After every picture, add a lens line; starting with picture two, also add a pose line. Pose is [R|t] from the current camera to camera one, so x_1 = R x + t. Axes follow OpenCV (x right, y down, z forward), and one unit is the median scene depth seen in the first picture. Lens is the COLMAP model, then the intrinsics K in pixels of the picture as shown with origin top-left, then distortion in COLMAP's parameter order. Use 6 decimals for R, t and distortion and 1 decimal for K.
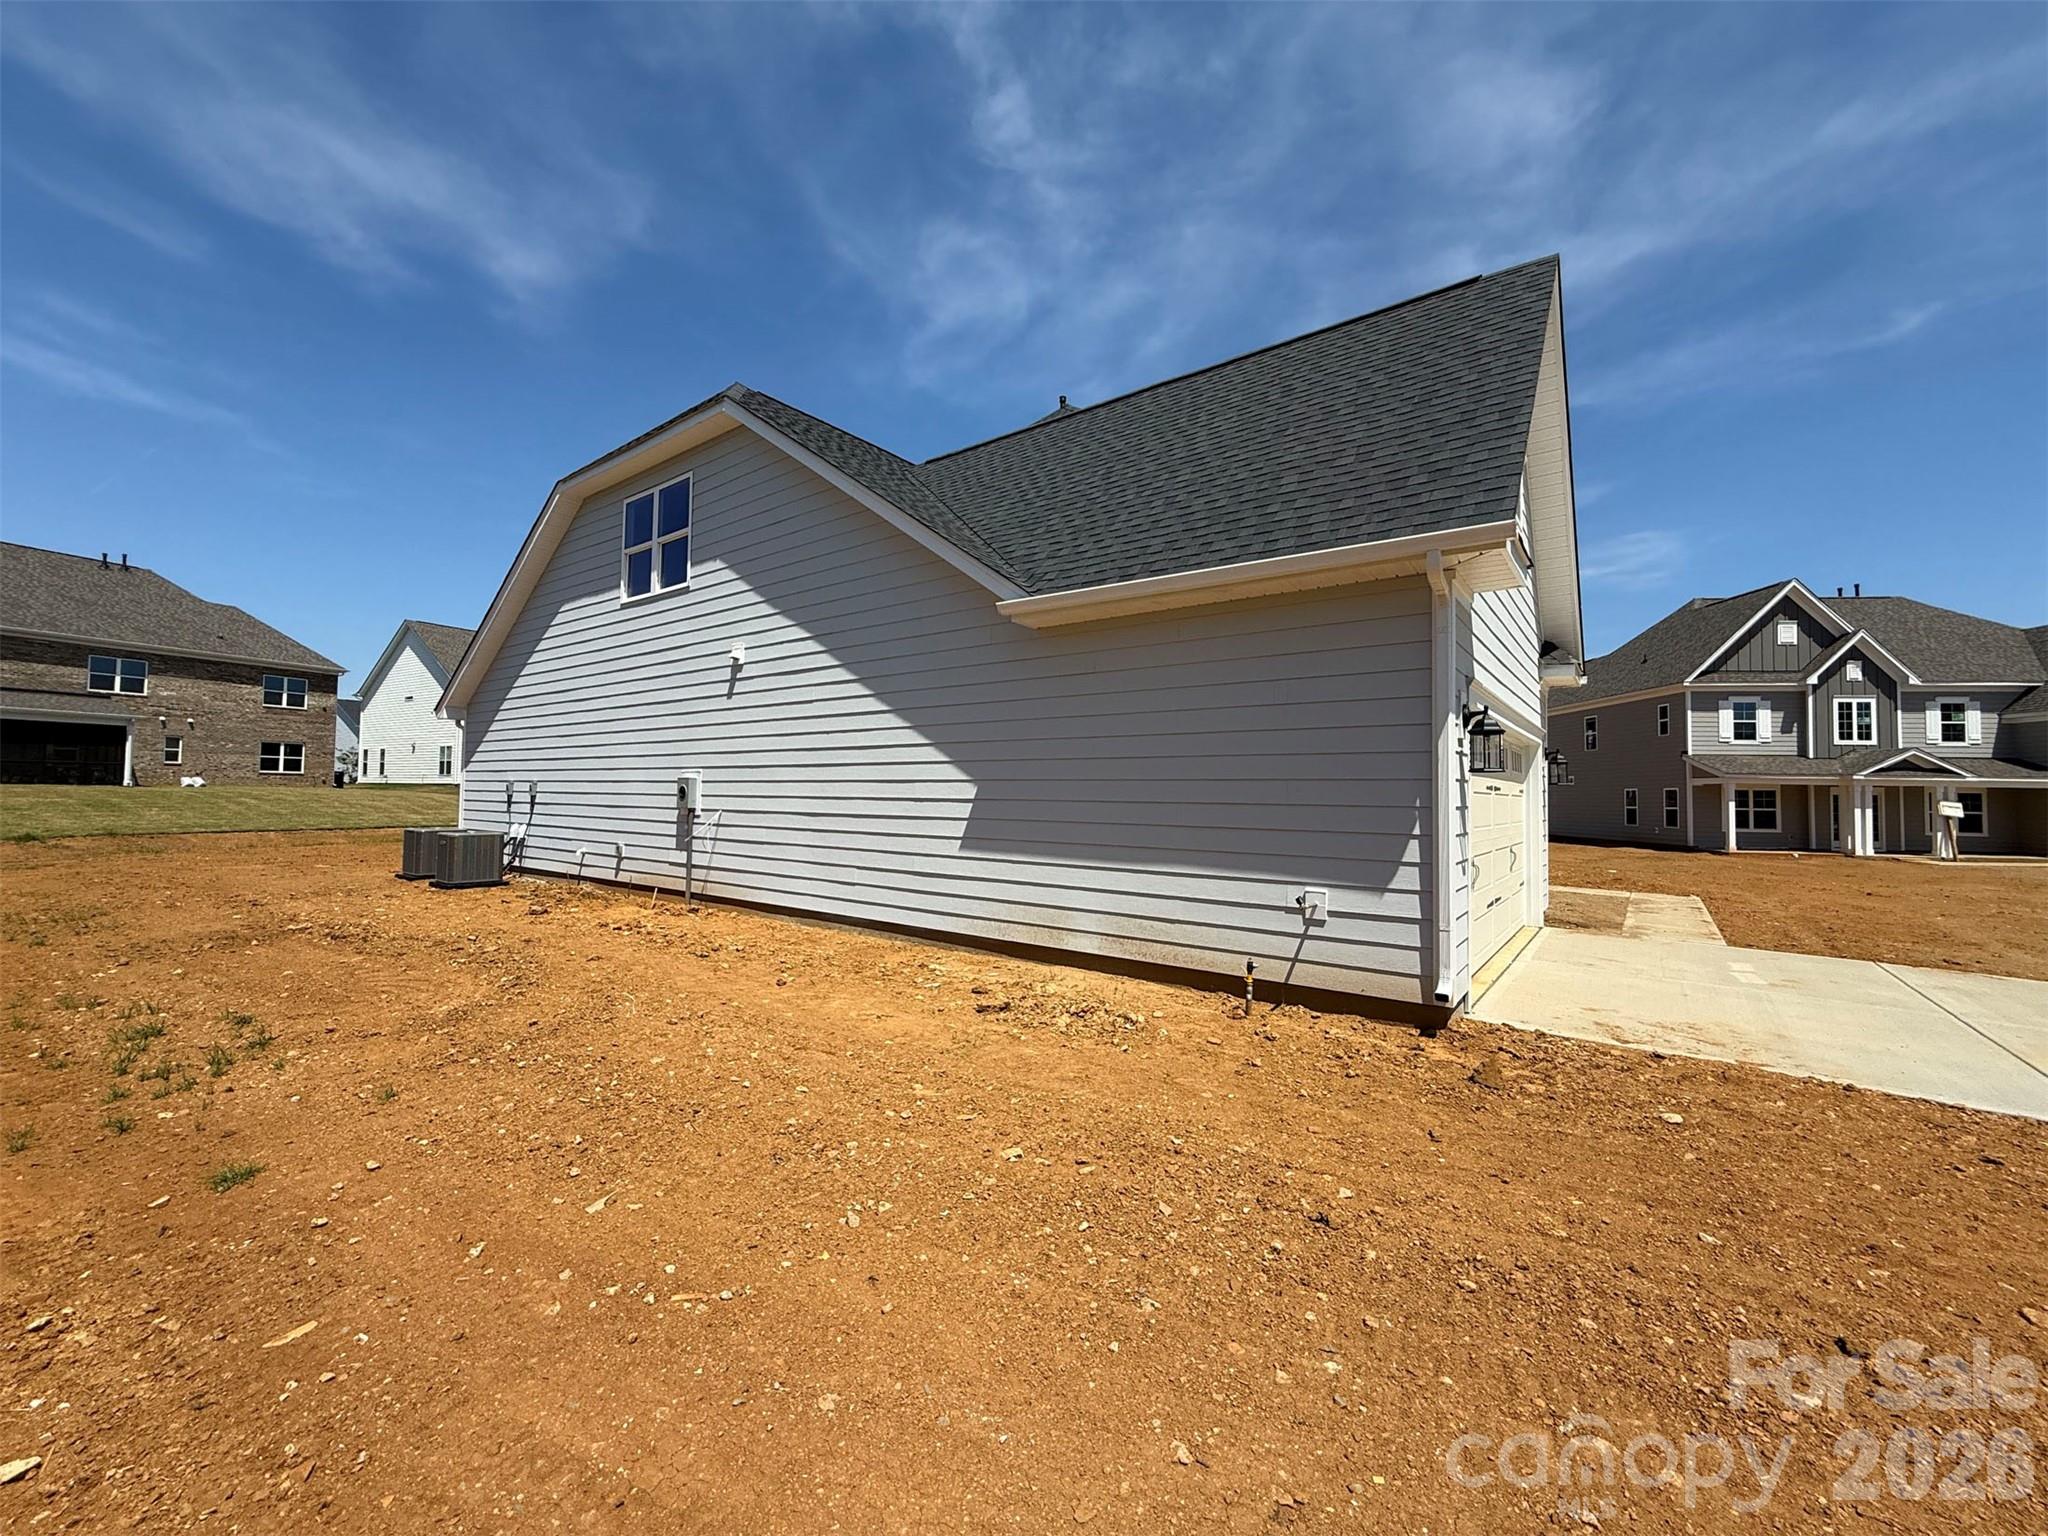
lens RADIAL K [[817.1, 0, 1022.9], [0, 817.1, 765.6], [0, 0, 1]] dist [0.000990, 0.000140]
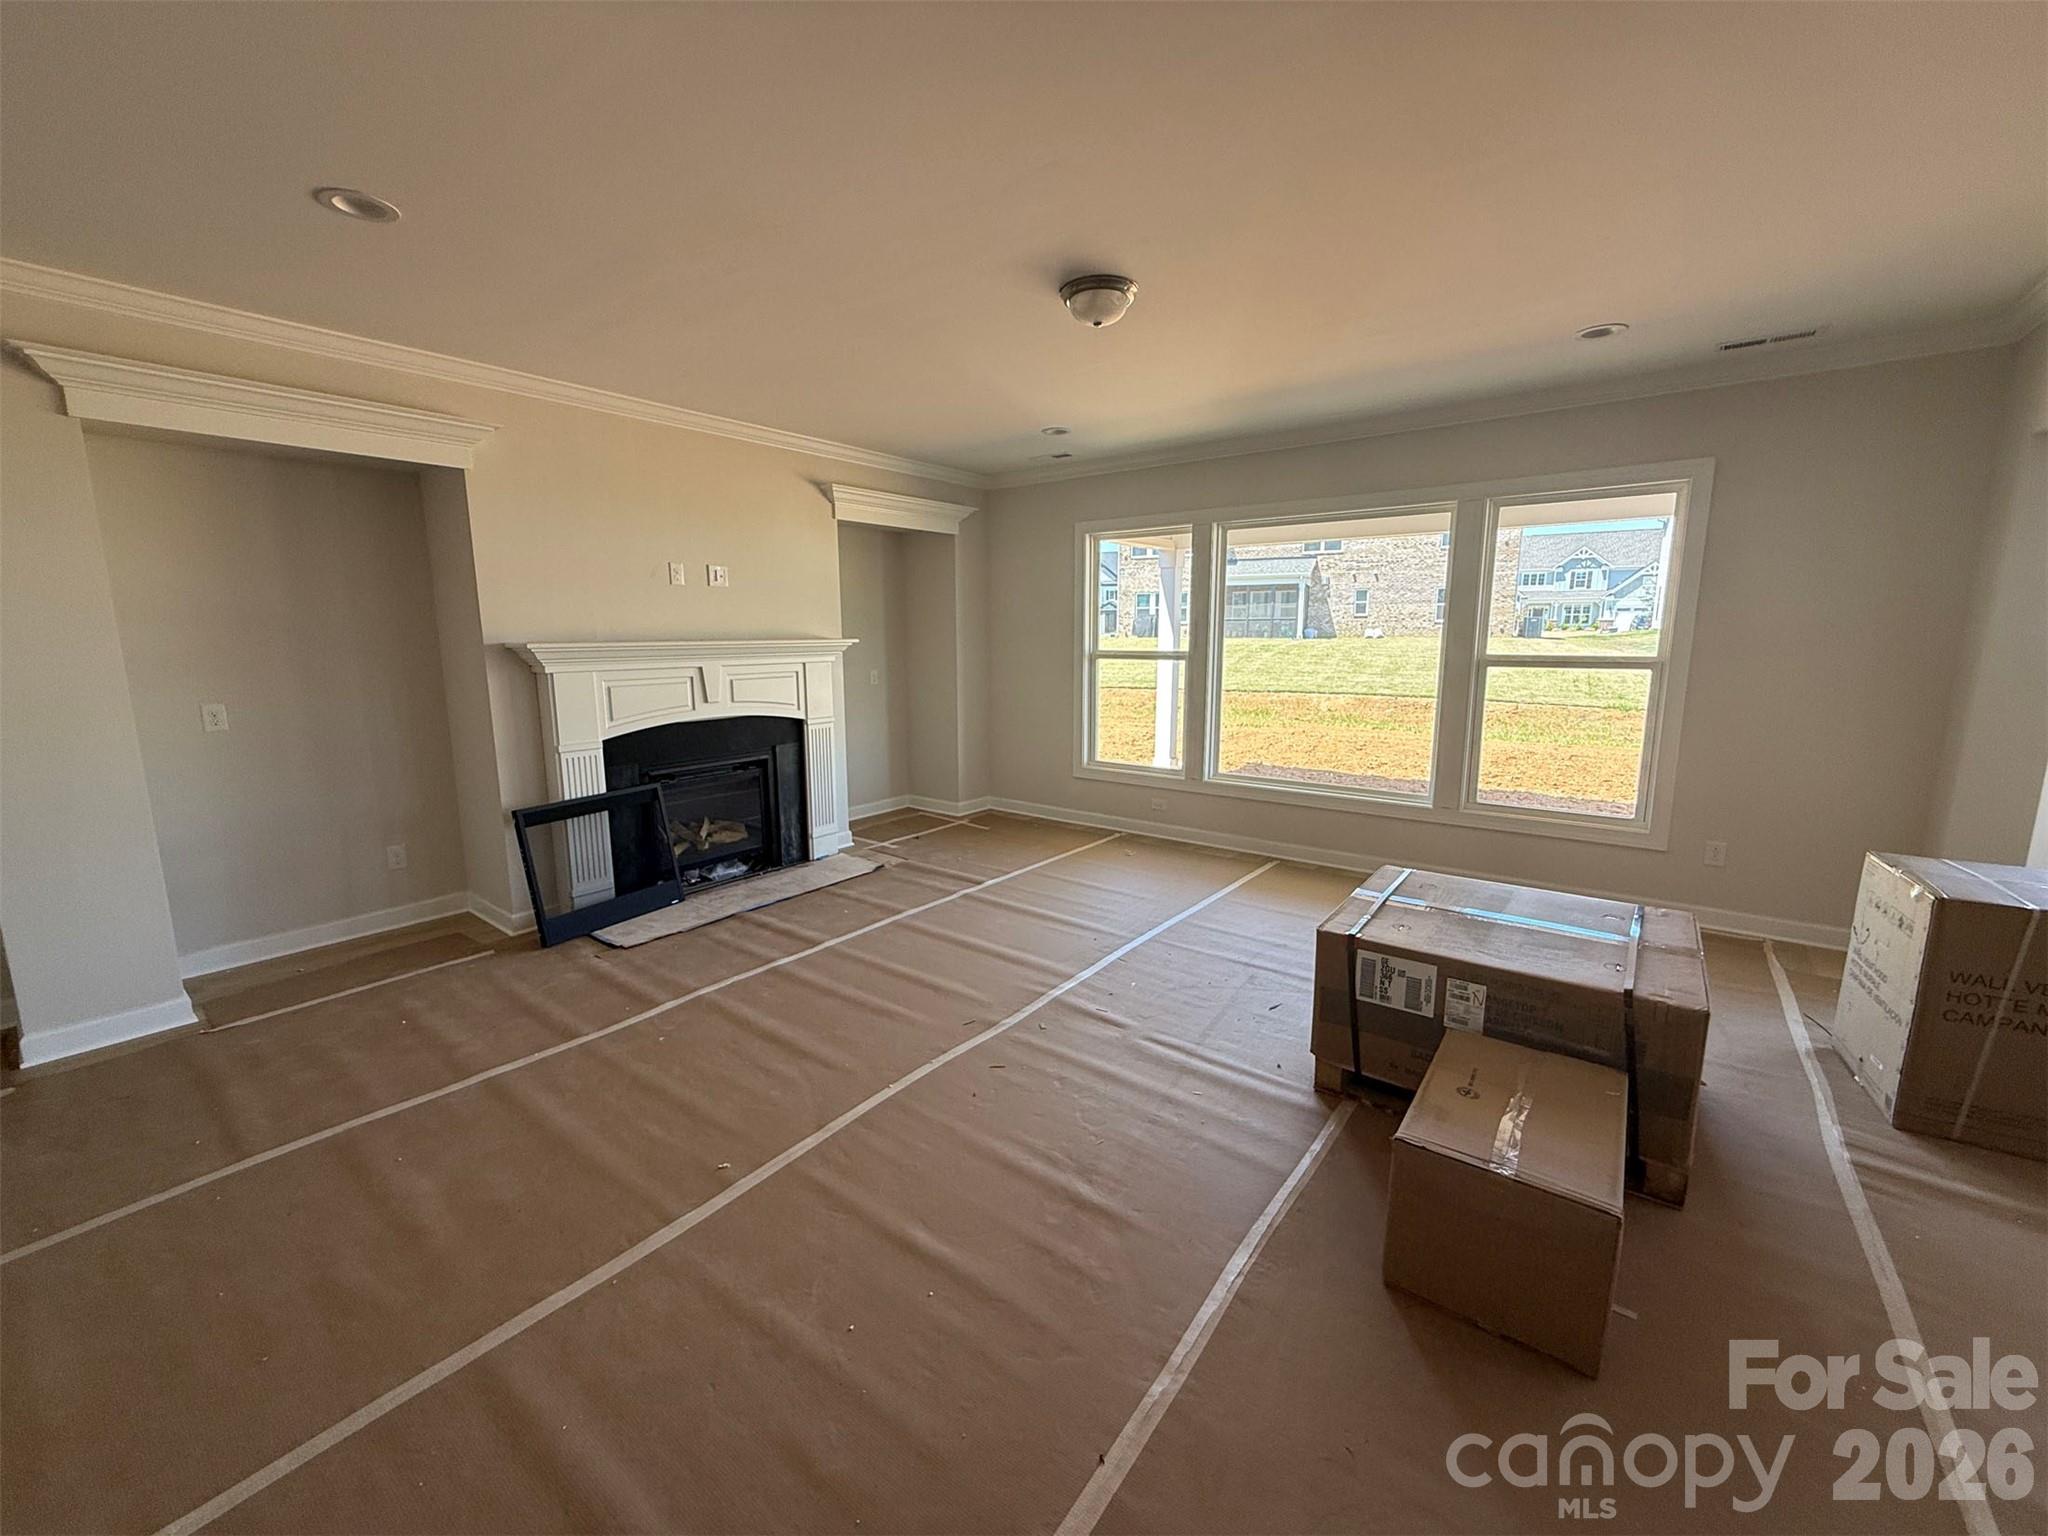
lens RADIAL K [[817.1, 0, 1015.5], [0, 817.1, 763.3], [0, 0, 1]] dist [0.000990, 0.000140]
pose [[-0.007404, 0.144119, -0.989533, 0.016268], [0.041110, 0.988767, 0.143700, 0.014413], [0.999127, -0.039615, -0.013246, 0.539403]]
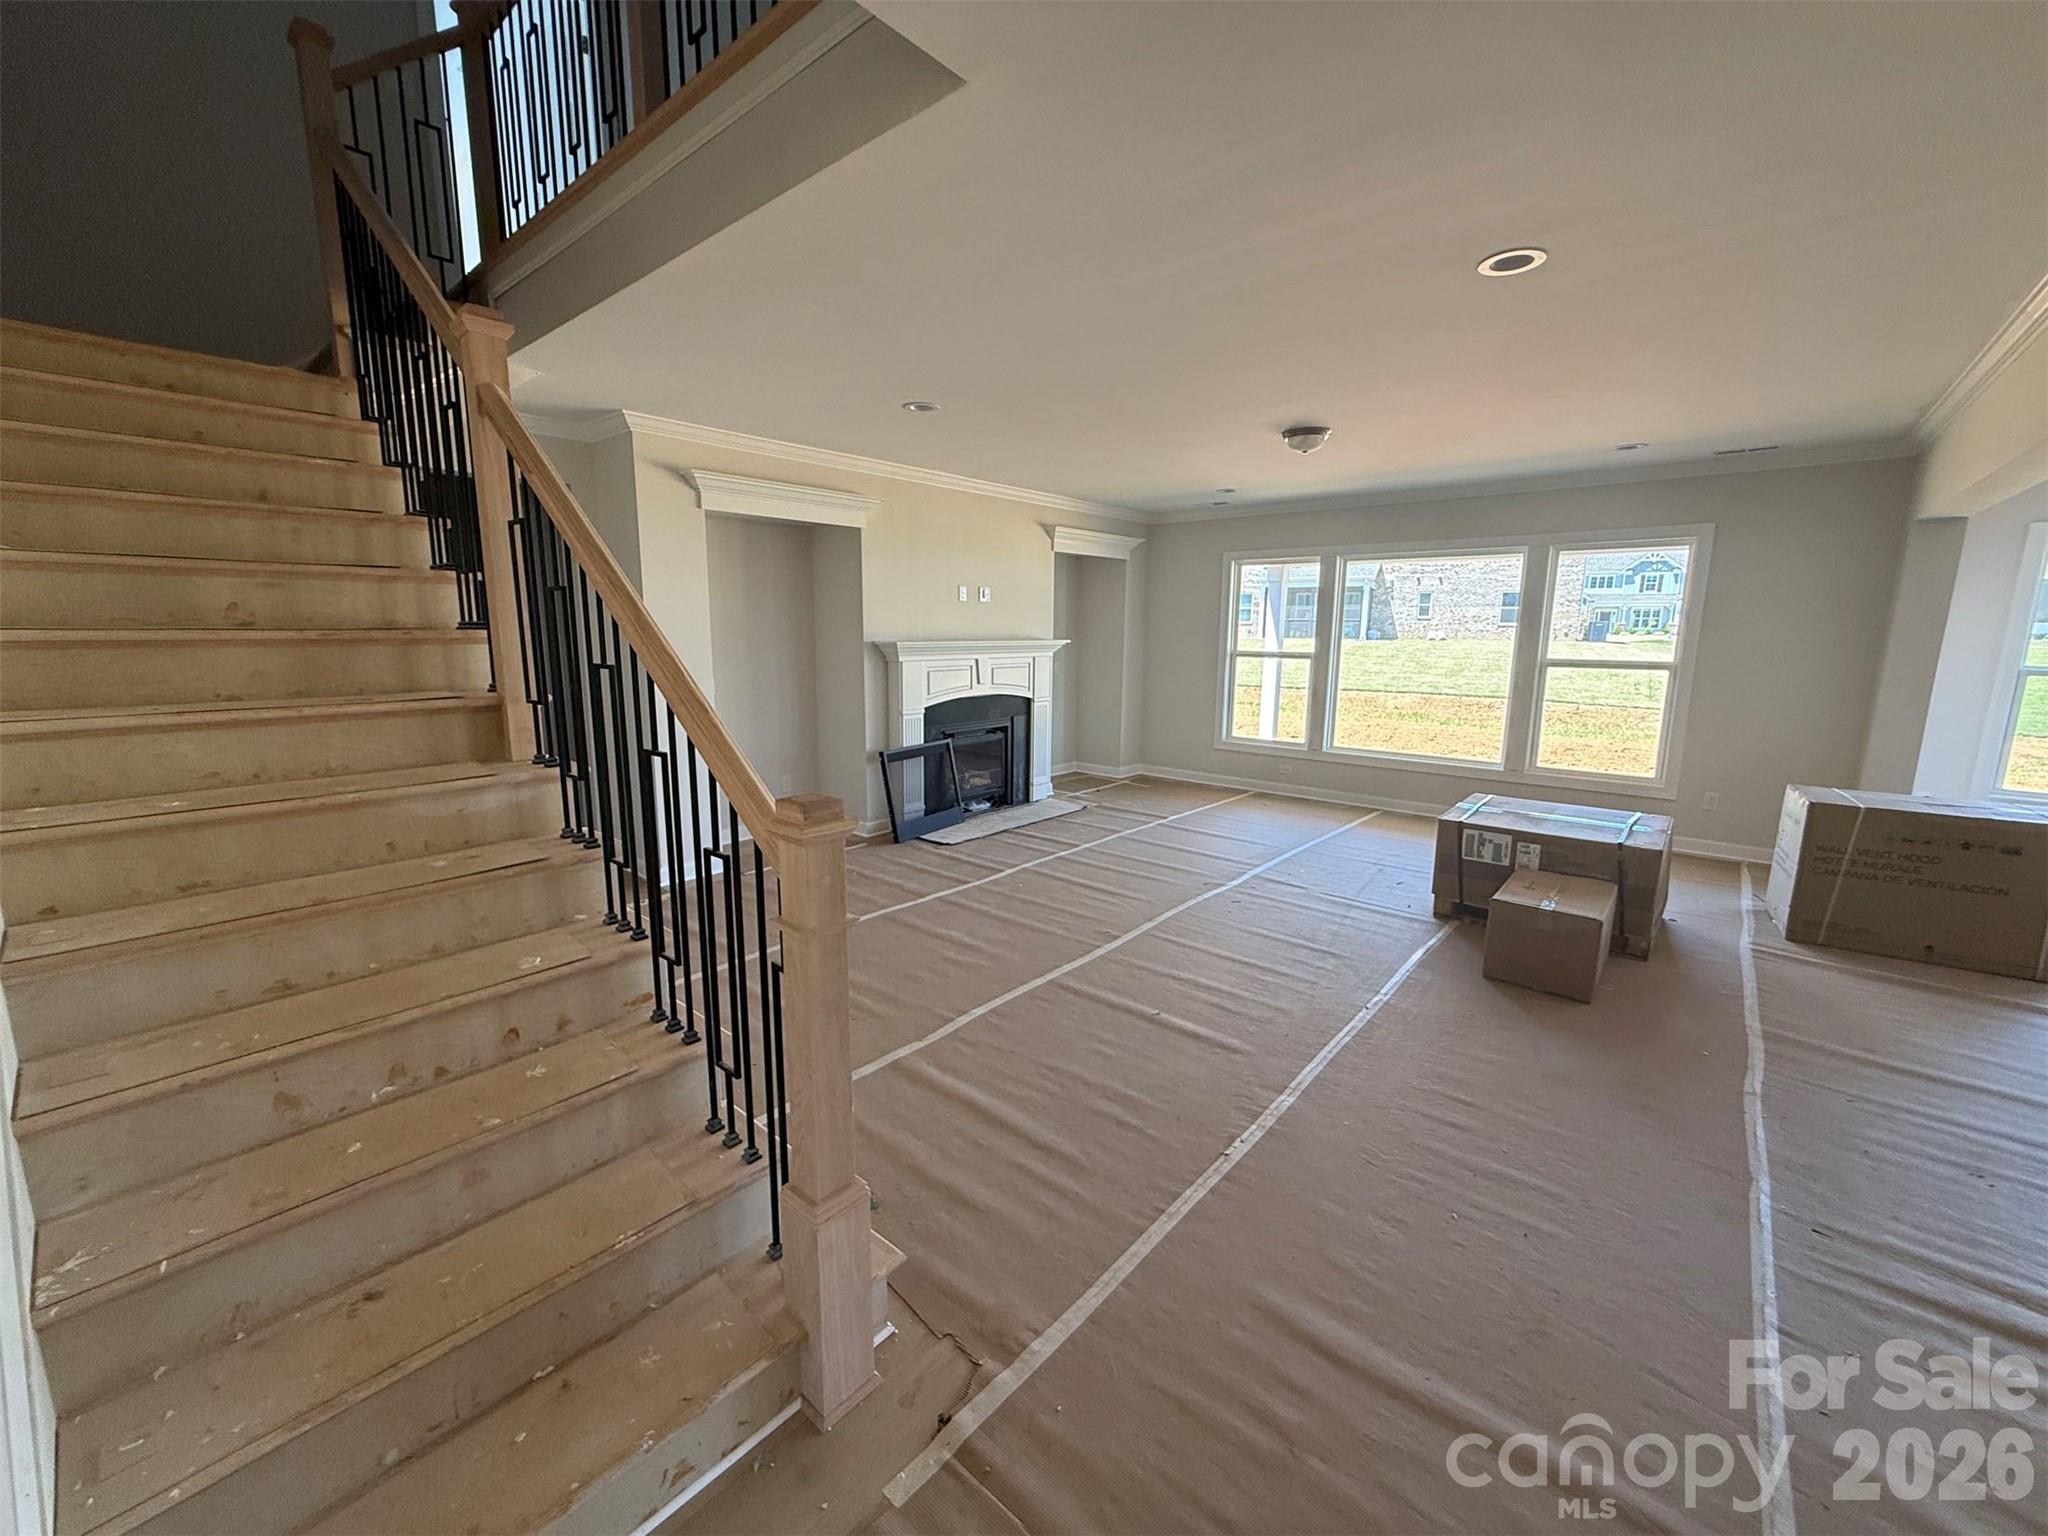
lens RADIAL K [[817.1, 0, 1016.4], [0, 817.1, 763.5], [0, 0, 1]] dist [0.000990, 0.000140]
pose [[-0.063515, 0.148392, -0.986887, 0.067365], [0.027766, 0.988763, 0.146887, 0.012534], [0.997595, -0.018072, -0.066922, 0.511408]]
